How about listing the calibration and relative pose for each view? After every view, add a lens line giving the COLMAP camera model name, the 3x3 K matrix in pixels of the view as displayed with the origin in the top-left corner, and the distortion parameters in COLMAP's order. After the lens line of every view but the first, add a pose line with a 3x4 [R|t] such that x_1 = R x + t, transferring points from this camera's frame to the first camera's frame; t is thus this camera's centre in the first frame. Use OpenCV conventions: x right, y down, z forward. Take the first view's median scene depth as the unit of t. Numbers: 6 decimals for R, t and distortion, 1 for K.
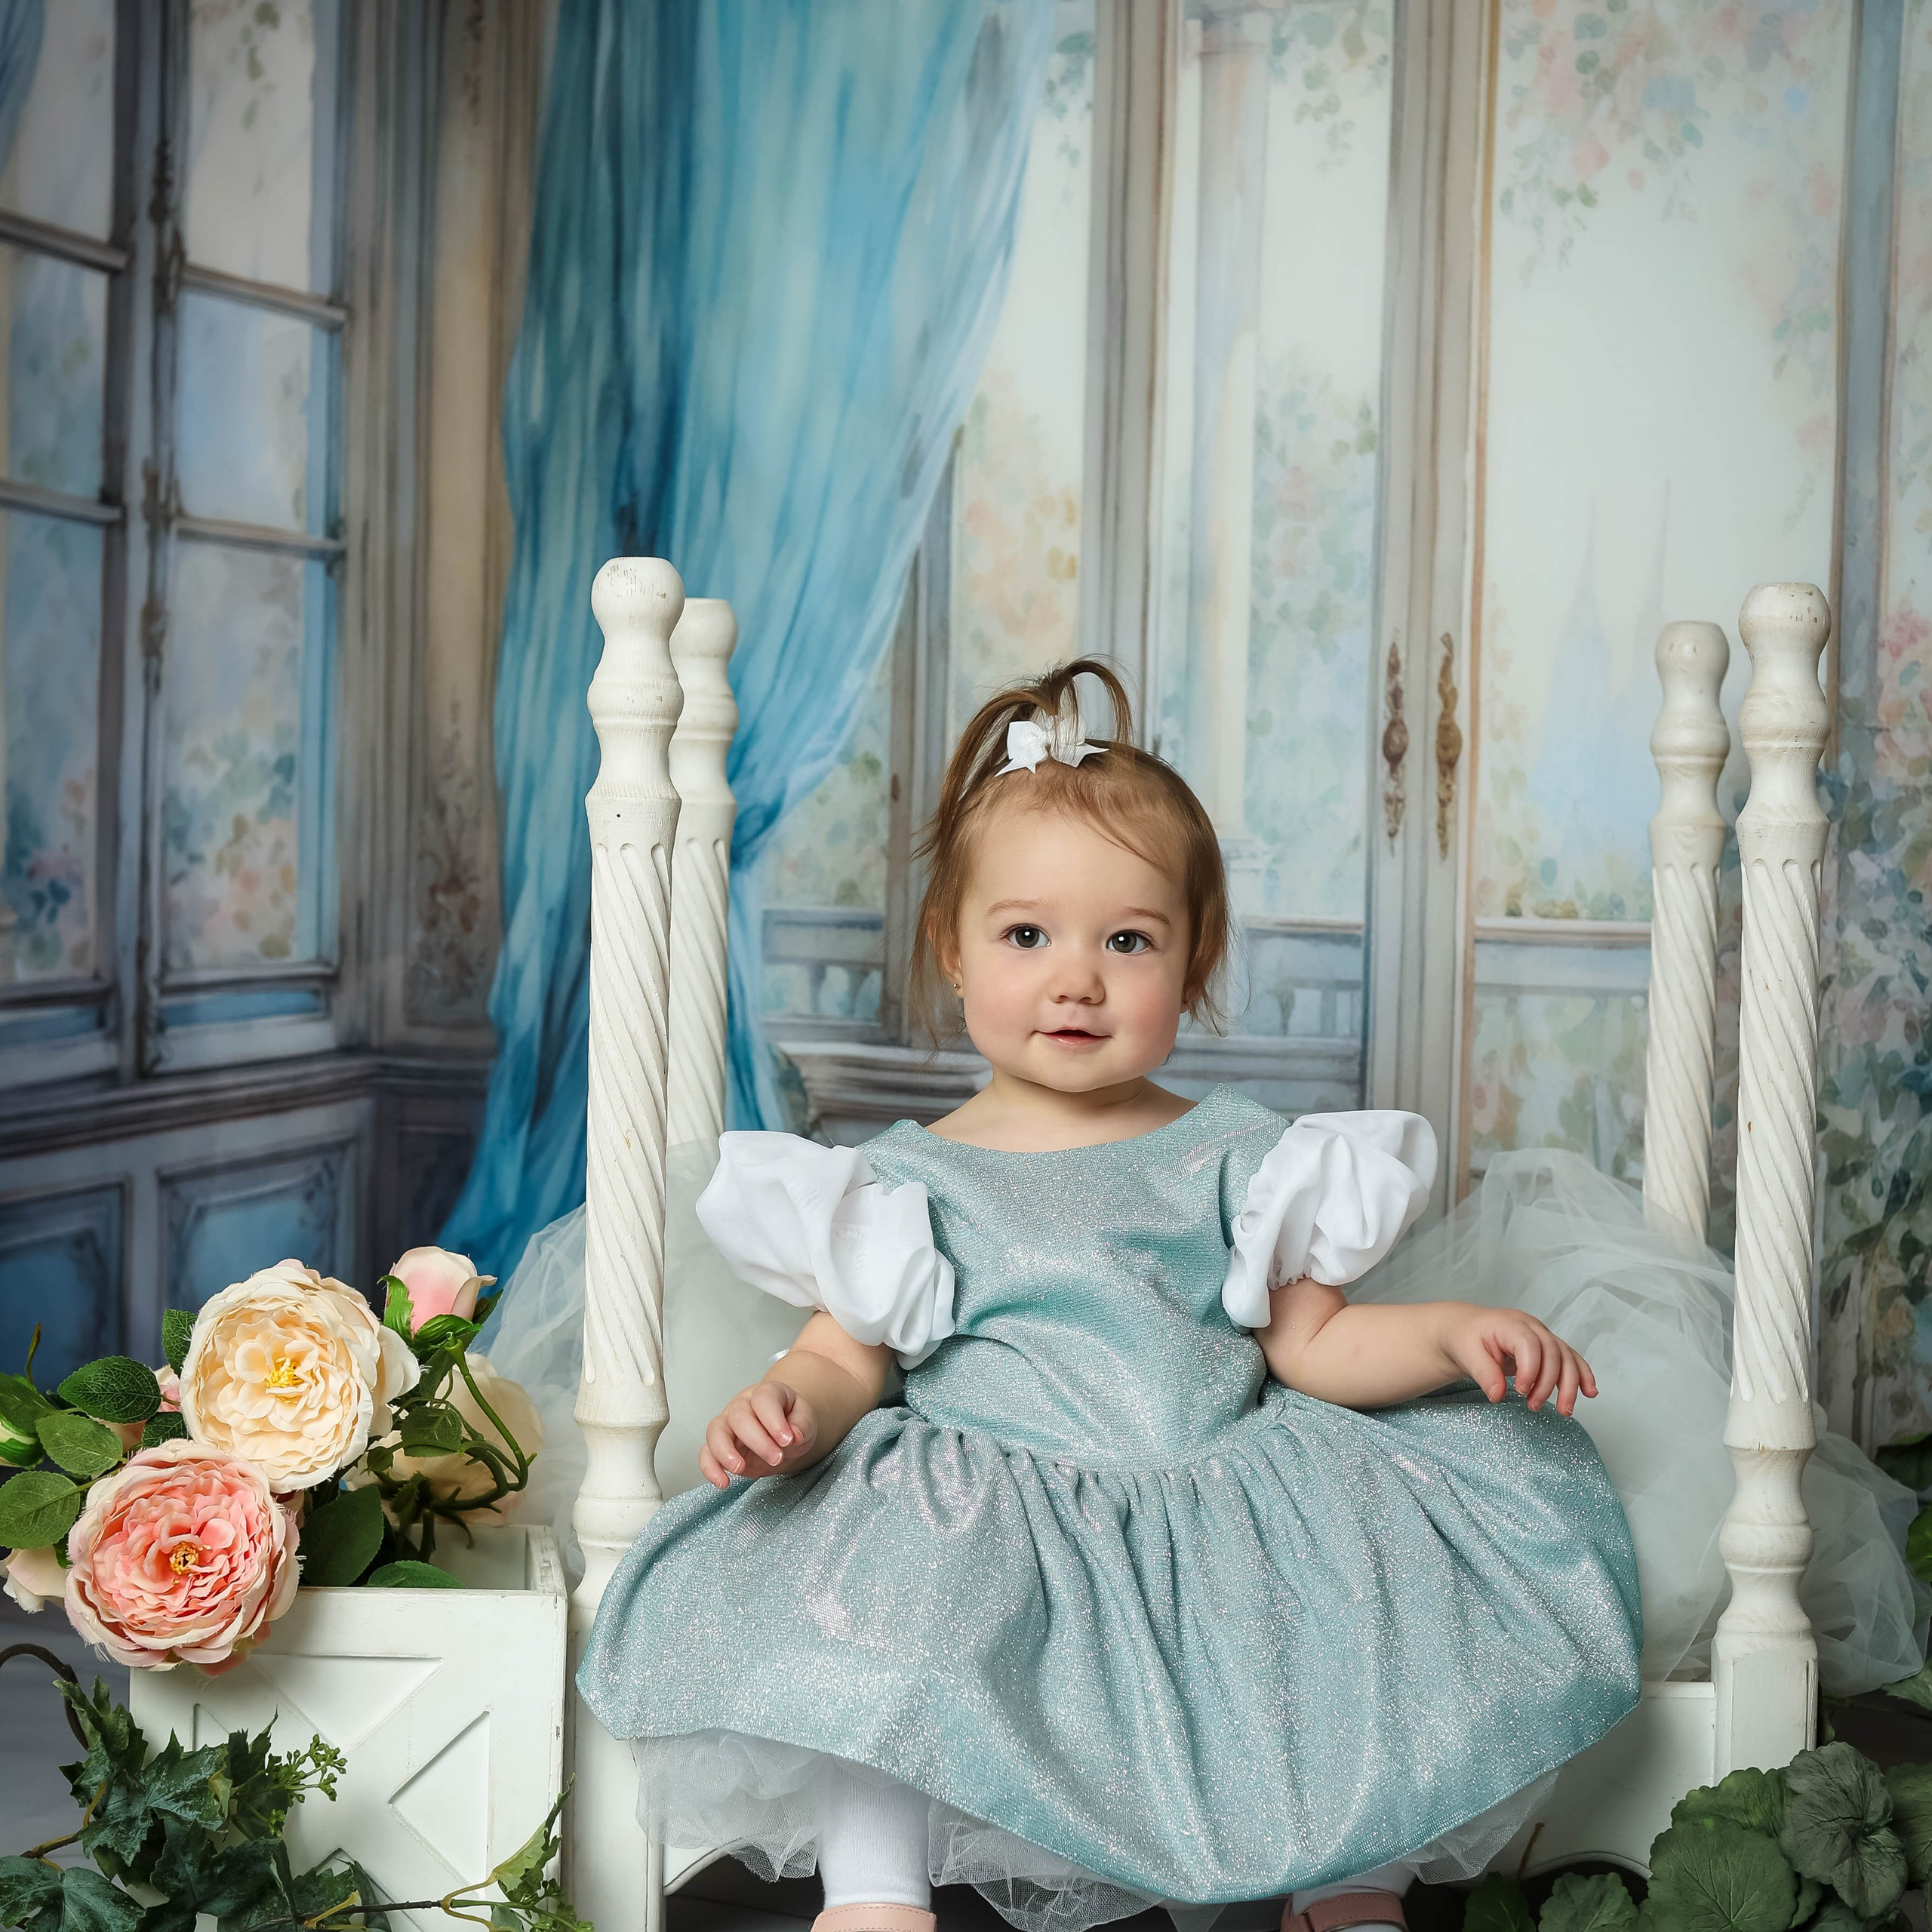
lens RADIAL K [[3995.5, 0, 941.7], [0, 3995.5, 1056.3], [0, 0, 1]] dist [-0.138900, 0.000000]
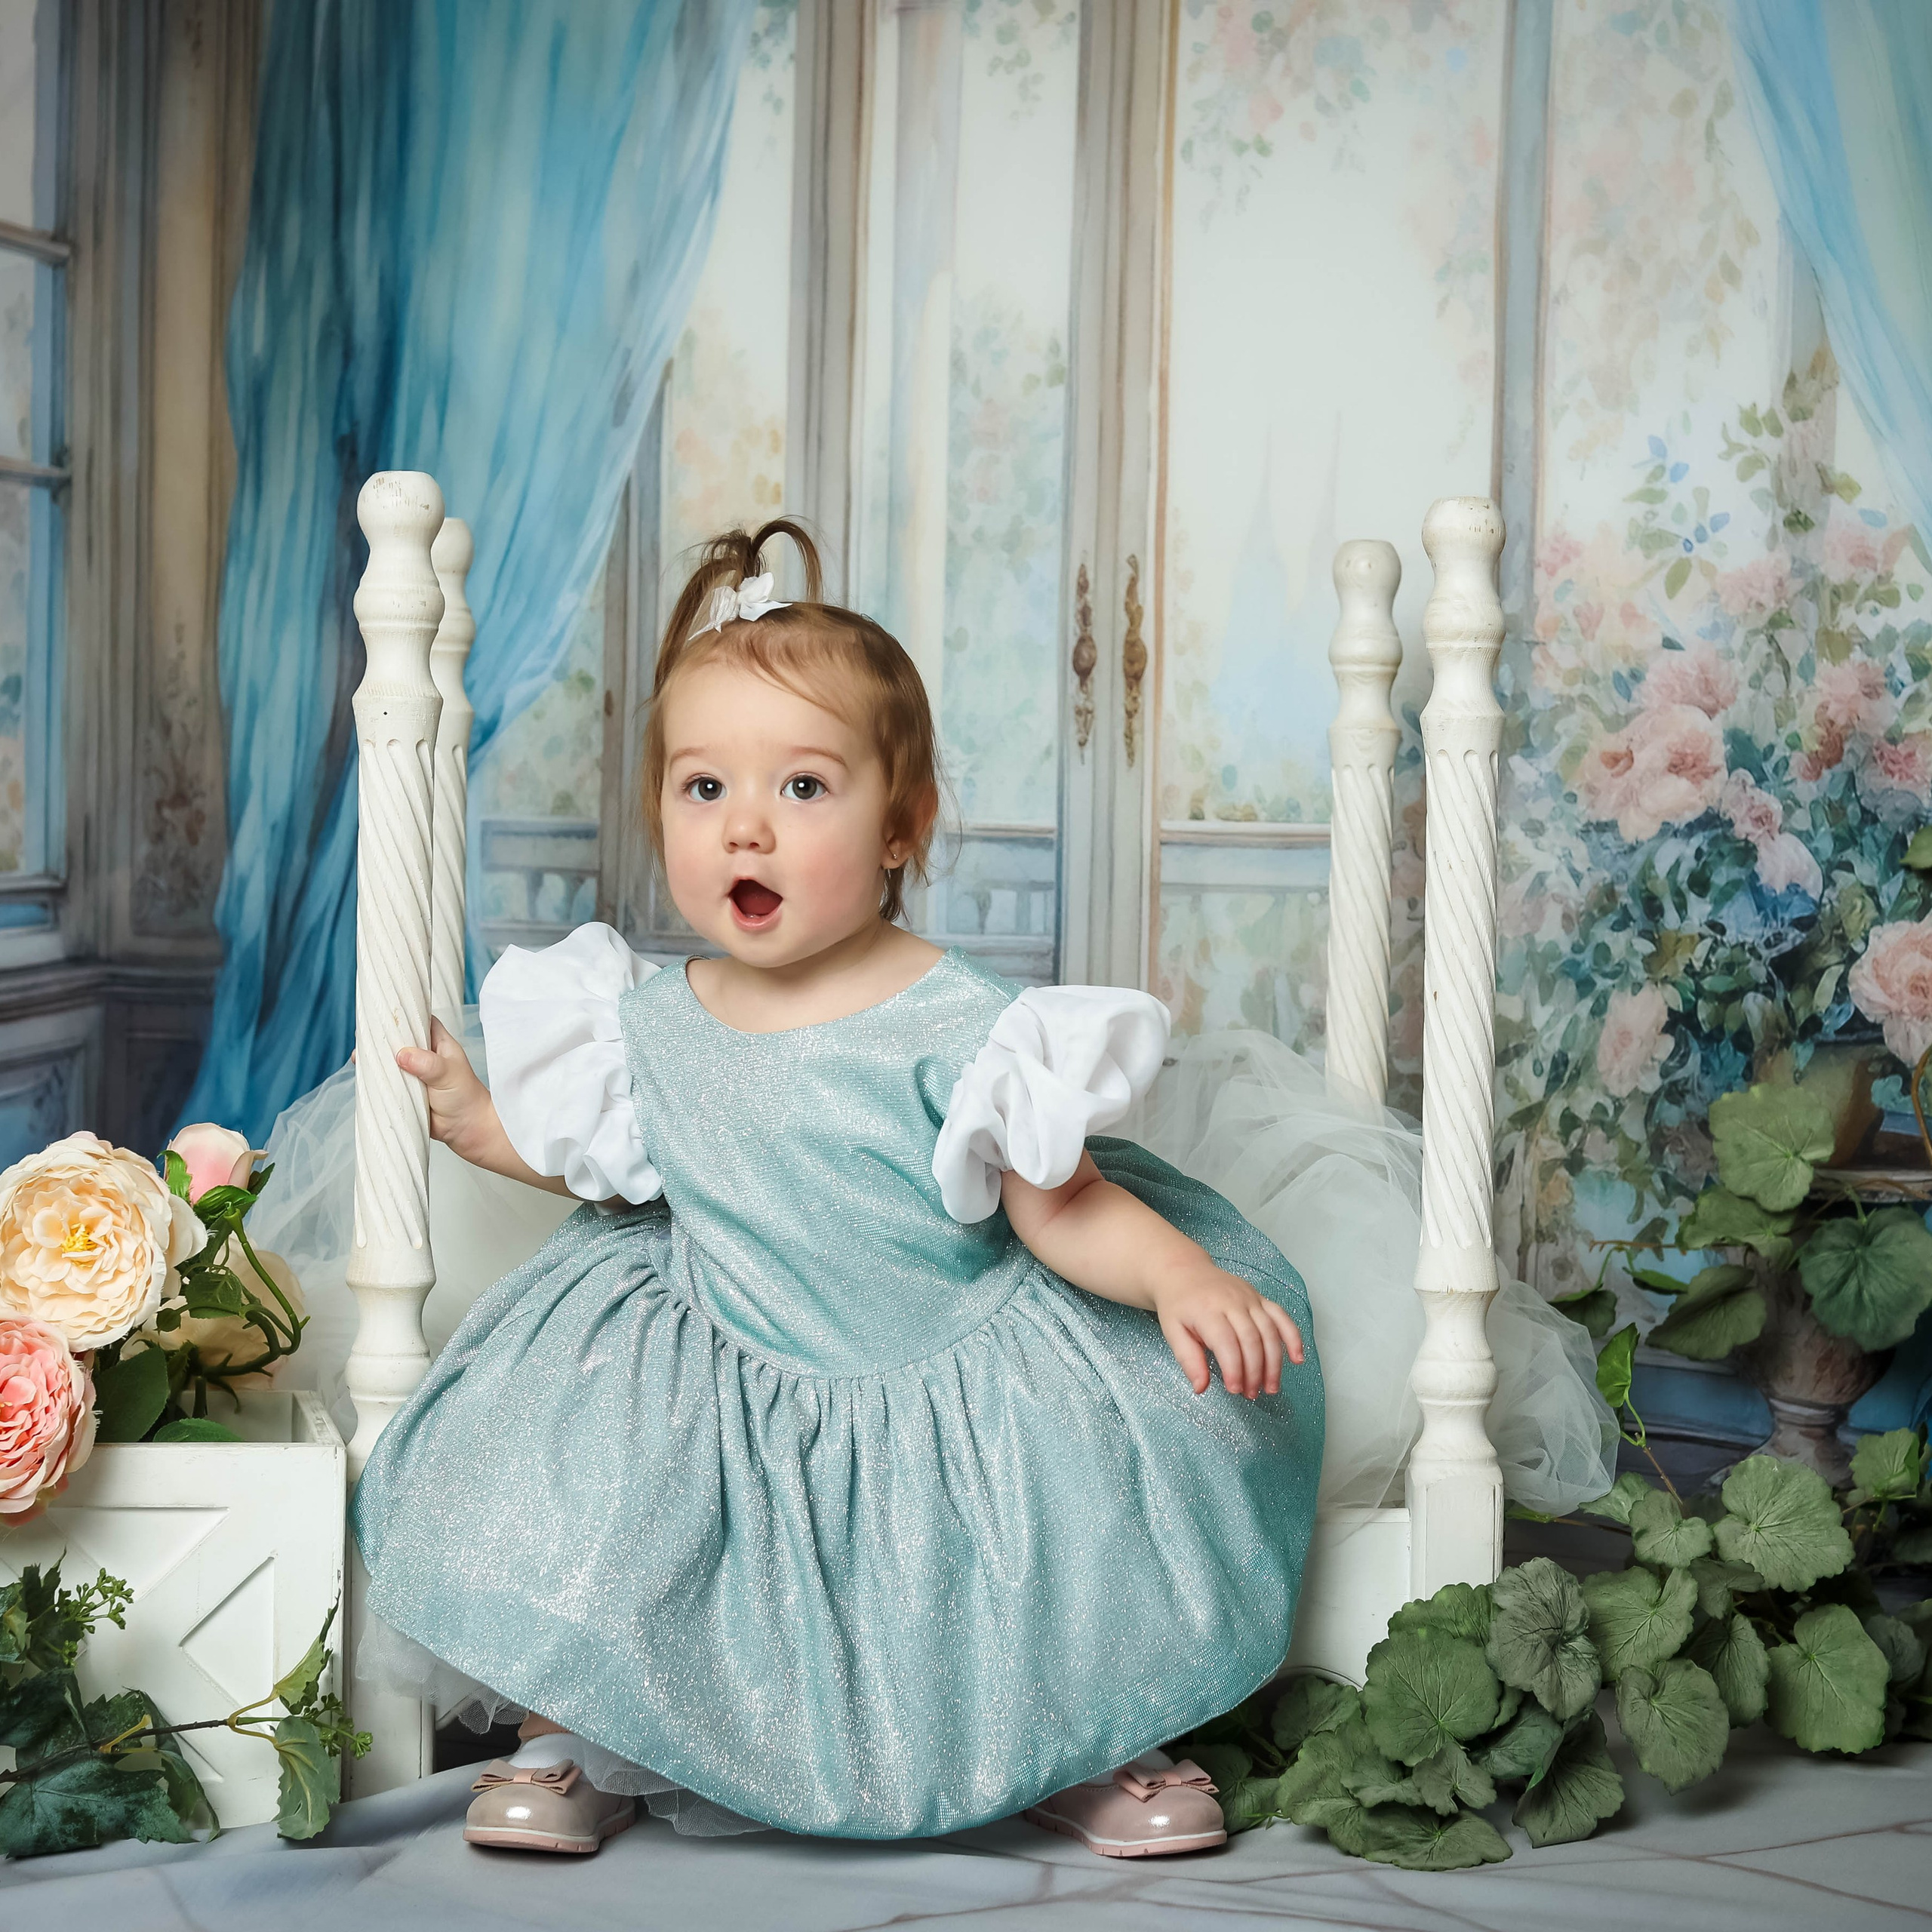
lens RADIAL K [[3995.5, 0, 1026.3], [0, 3995.5, 1006.4], [0, 0, 1]] dist [-0.138900, 0.000000]
pose [[0.992945, -0.009185, 0.118217, -0.028388], [0.009493, 0.999953, -0.002044, 0.016305], [-0.118193, 0.003151, 0.992986, -0.056351]]
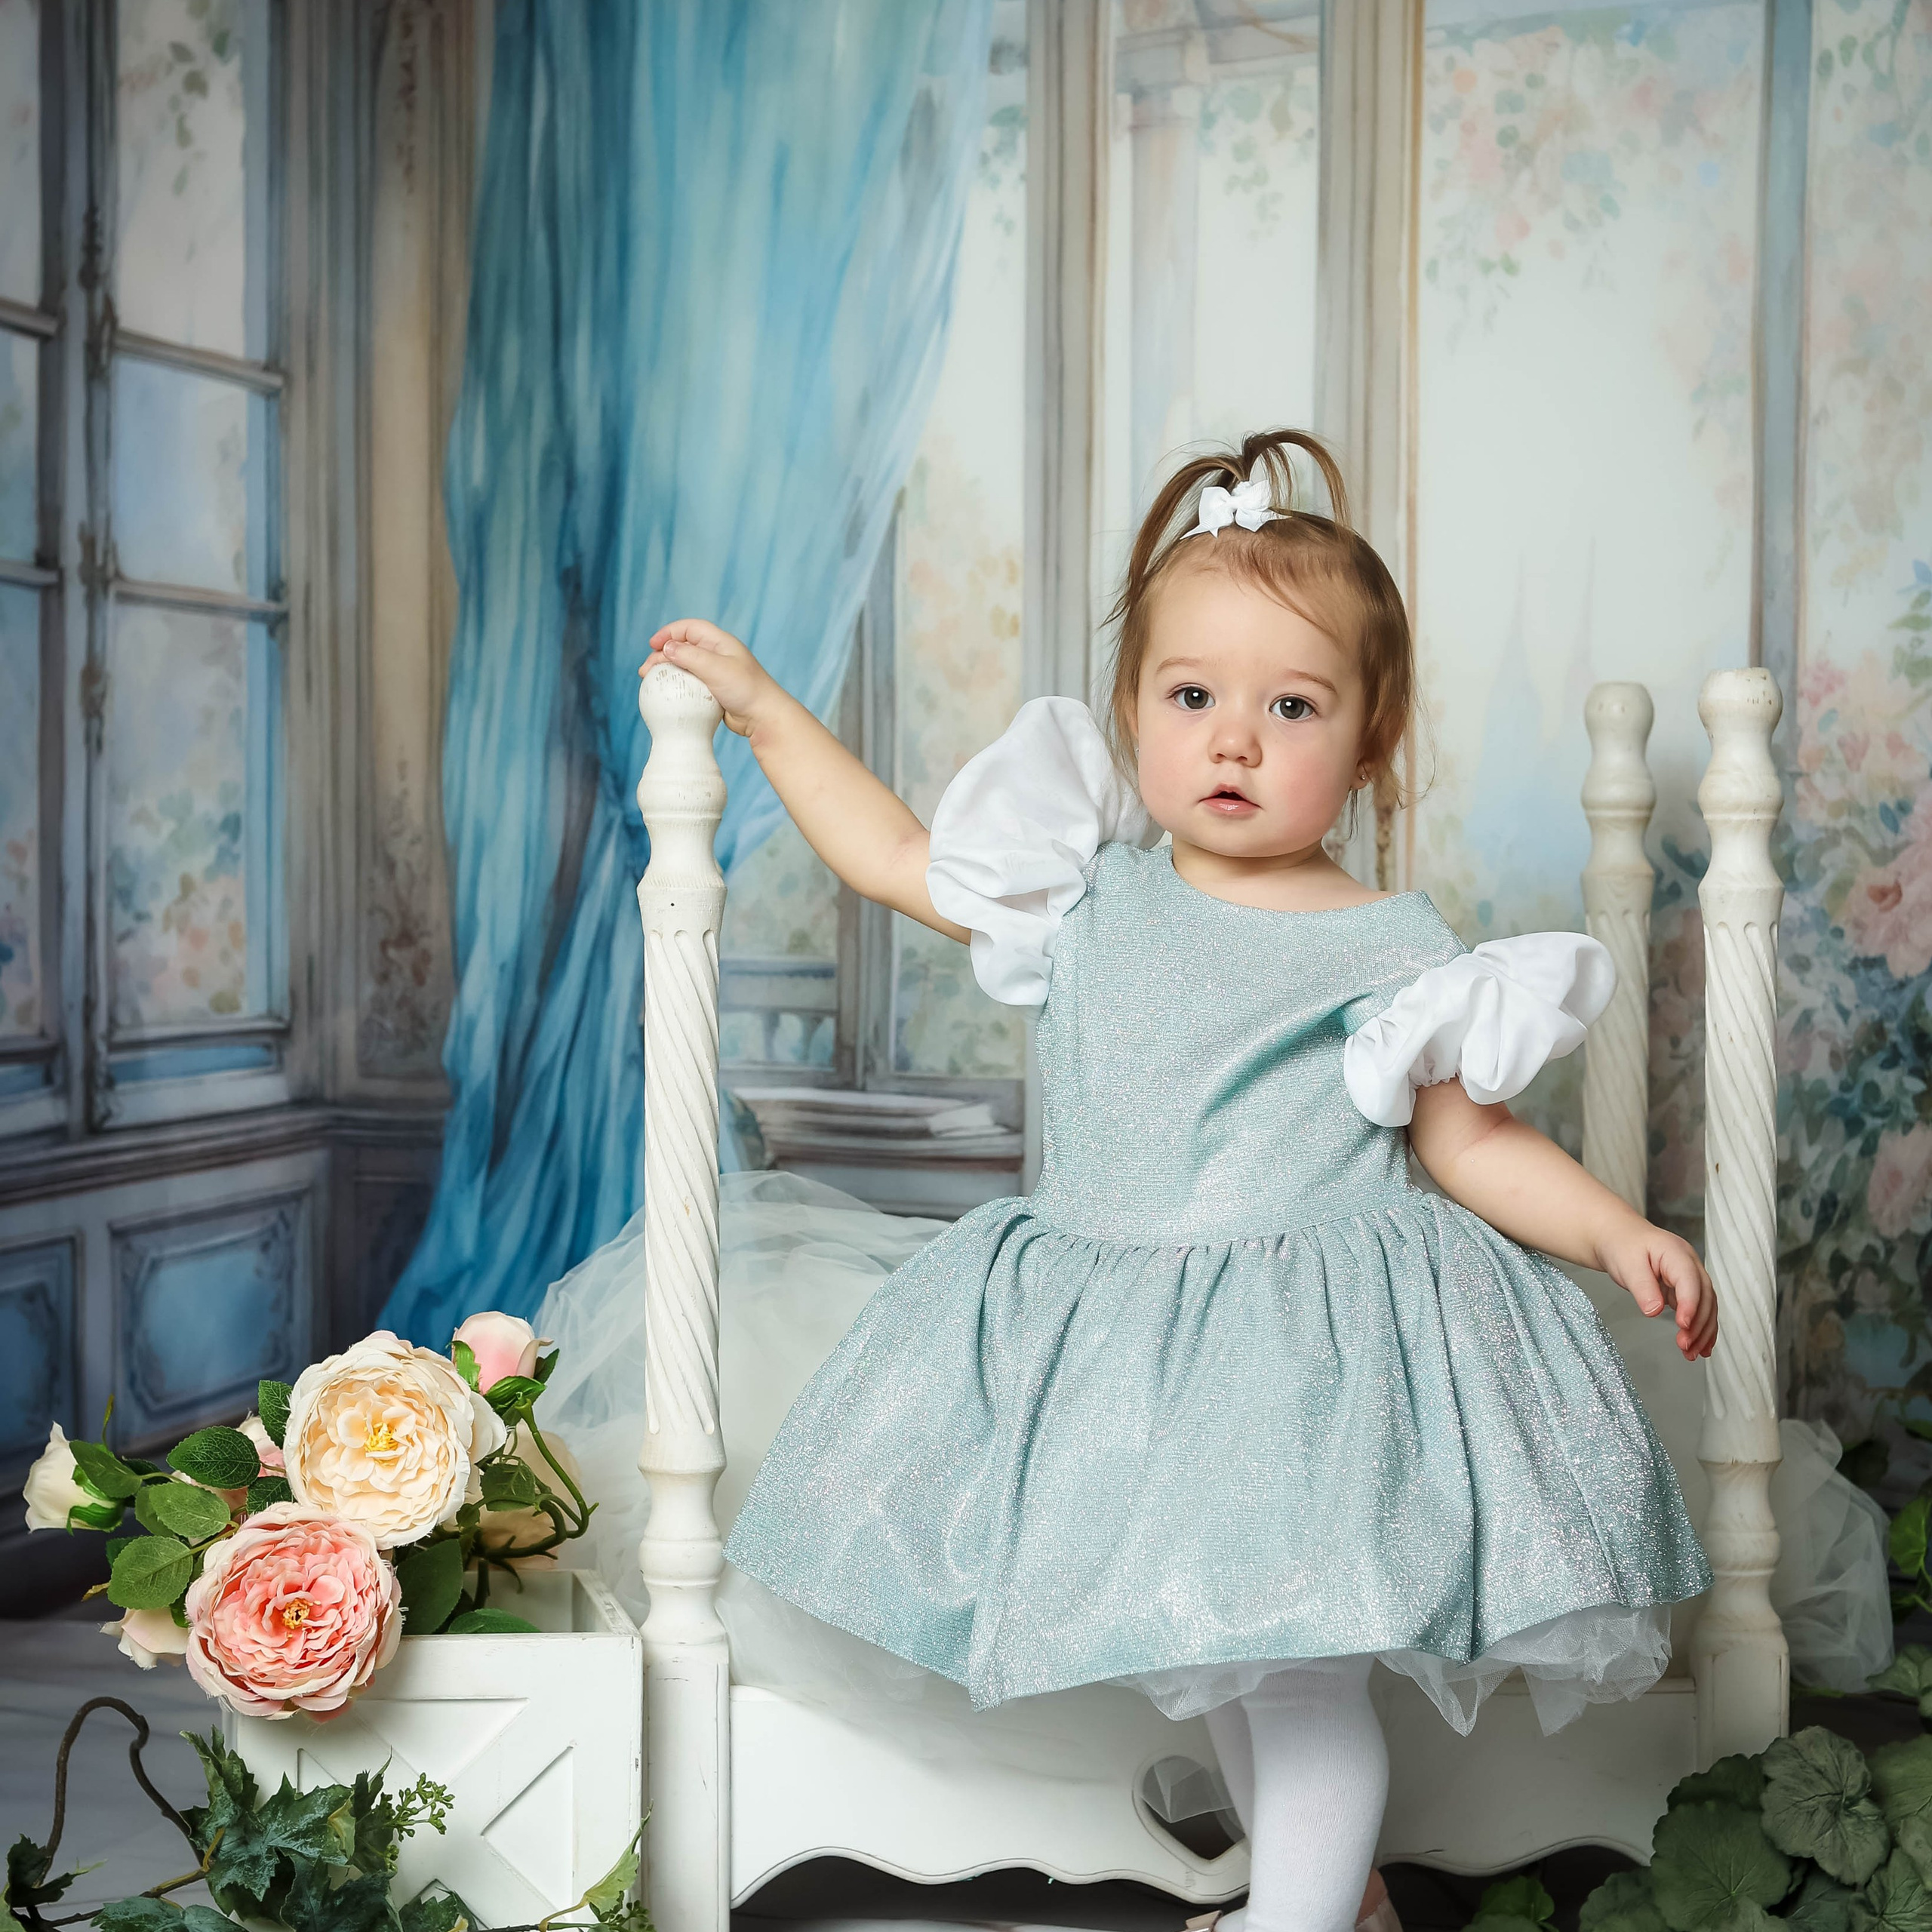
lens RADIAL K [[4332.9, 0, 852.6], [0, 4332.9, 1054.3], [0, 0, 1]] dist [-0.144386, 0.000000]
pose [[0.998596, -0.023128, 0.047649, -0.066729], [0.022737, 0.999703, 0.008715, -0.022472], [-0.047836, -0.007620, 0.998826, -0.122411]]
